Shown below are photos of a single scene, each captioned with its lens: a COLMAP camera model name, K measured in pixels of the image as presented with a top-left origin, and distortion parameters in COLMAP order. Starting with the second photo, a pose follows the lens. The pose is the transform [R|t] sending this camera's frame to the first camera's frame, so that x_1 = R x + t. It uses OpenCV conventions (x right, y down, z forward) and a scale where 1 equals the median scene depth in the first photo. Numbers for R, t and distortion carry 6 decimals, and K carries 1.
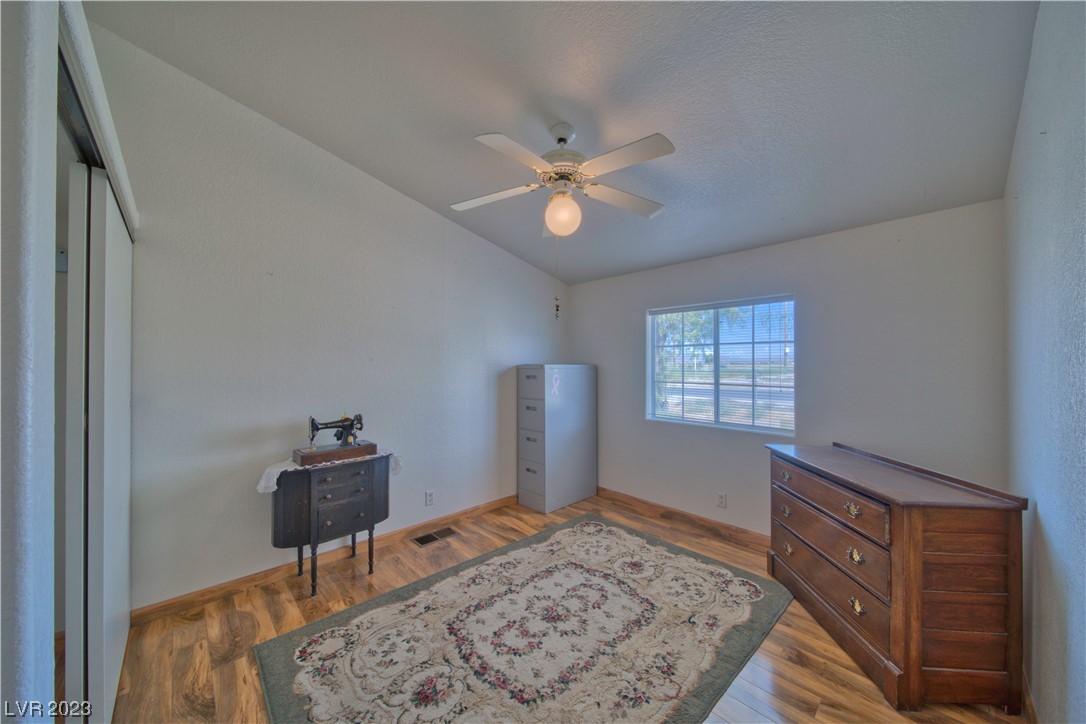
lens RADIAL K [[380.7, 0, 543.3], [0, 380.7, 361.9], [0, 0, 1]] dist [-0.001878, -0.001260]
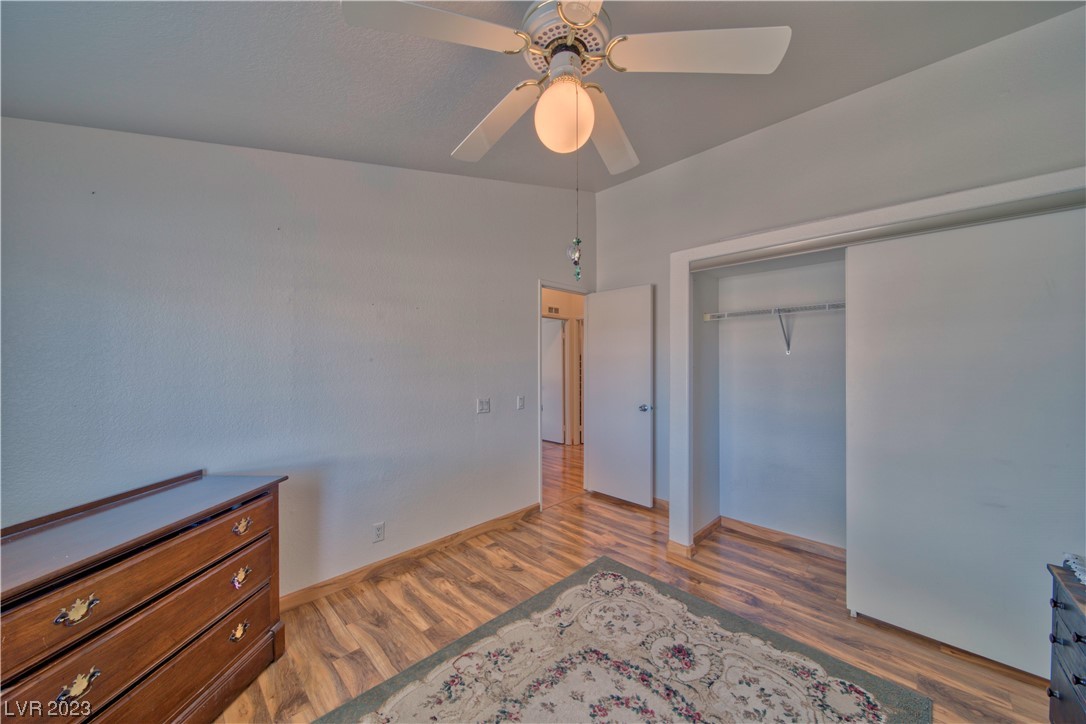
lens RADIAL K [[380.7, 0, 543.4], [0, 380.7, 361.4], [0, 0, 1]] dist [-0.001878, -0.001260]
pose [[-0.999461, 0.002411, -0.032754, 0.131458], [0.002490, 0.999994, -0.002379, 0.001483], [0.032748, -0.002459, -0.999461, 1.982204]]
